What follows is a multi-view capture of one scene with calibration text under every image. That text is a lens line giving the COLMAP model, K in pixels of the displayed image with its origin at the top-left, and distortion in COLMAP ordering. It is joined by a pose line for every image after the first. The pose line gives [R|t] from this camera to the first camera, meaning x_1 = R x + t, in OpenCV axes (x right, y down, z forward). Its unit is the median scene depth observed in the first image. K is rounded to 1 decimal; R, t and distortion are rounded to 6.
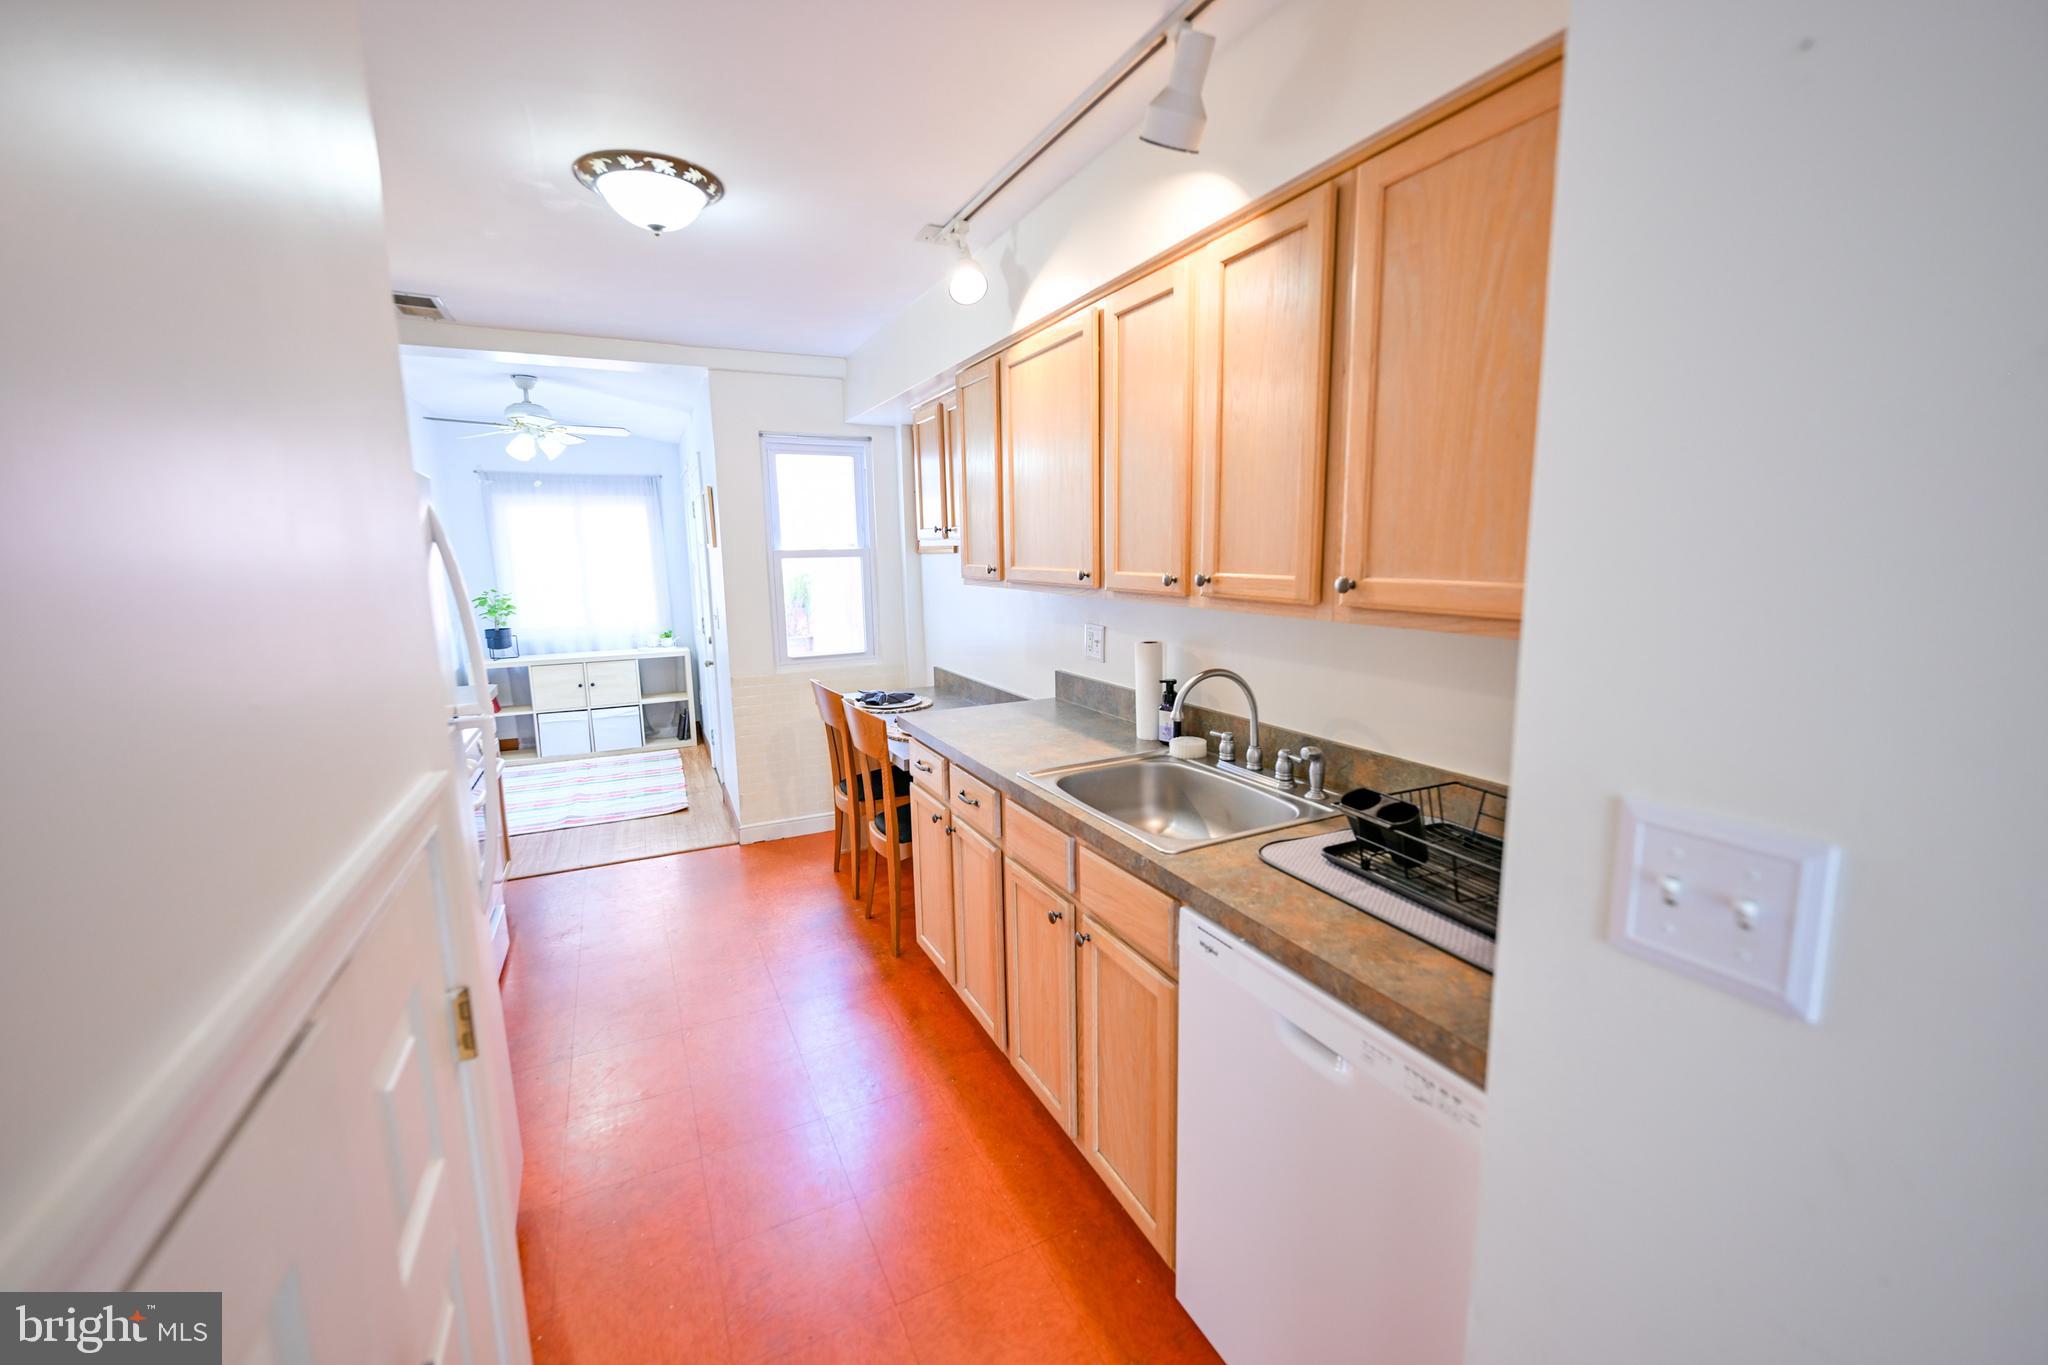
lens RADIAL K [[821.3, 0, 1021.6], [0, 821.3, 676.4], [0, 0, 1]] dist [-0.000383, -0.000046]
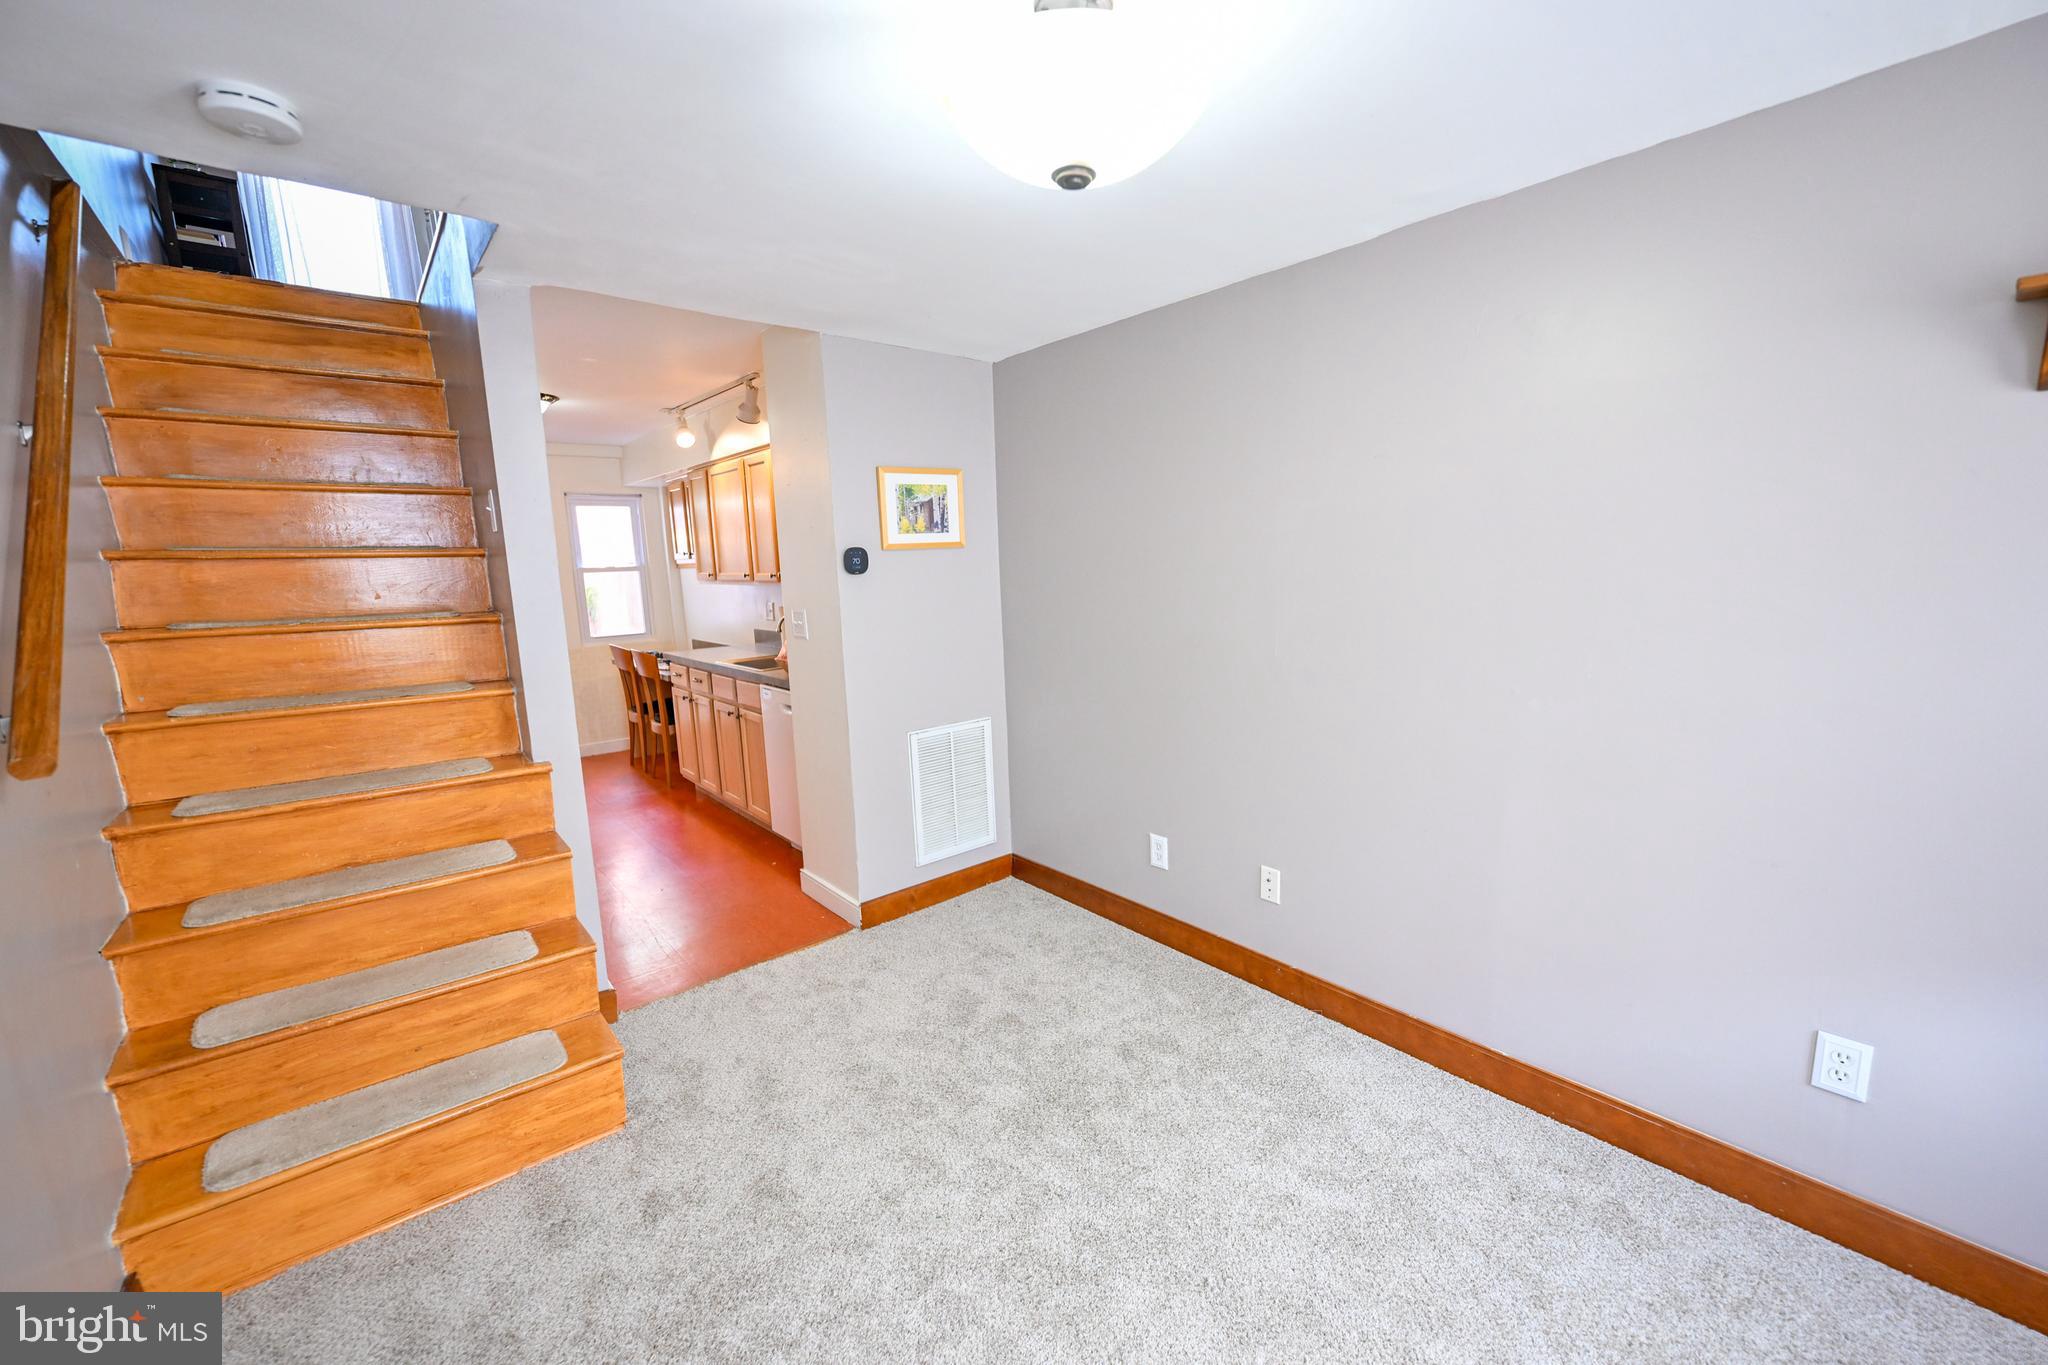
lens RADIAL K [[821.3, 0, 1021.6], [0, 821.3, 676.4], [0, 0, 1]] dist [-0.000383, -0.000046]
pose [[0.971358, -0.050571, 0.232178, 0.125568], [0.054034, 0.998502, -0.008576, 0.097110], [-0.231396, 0.020876, 0.972636, -0.617697]]
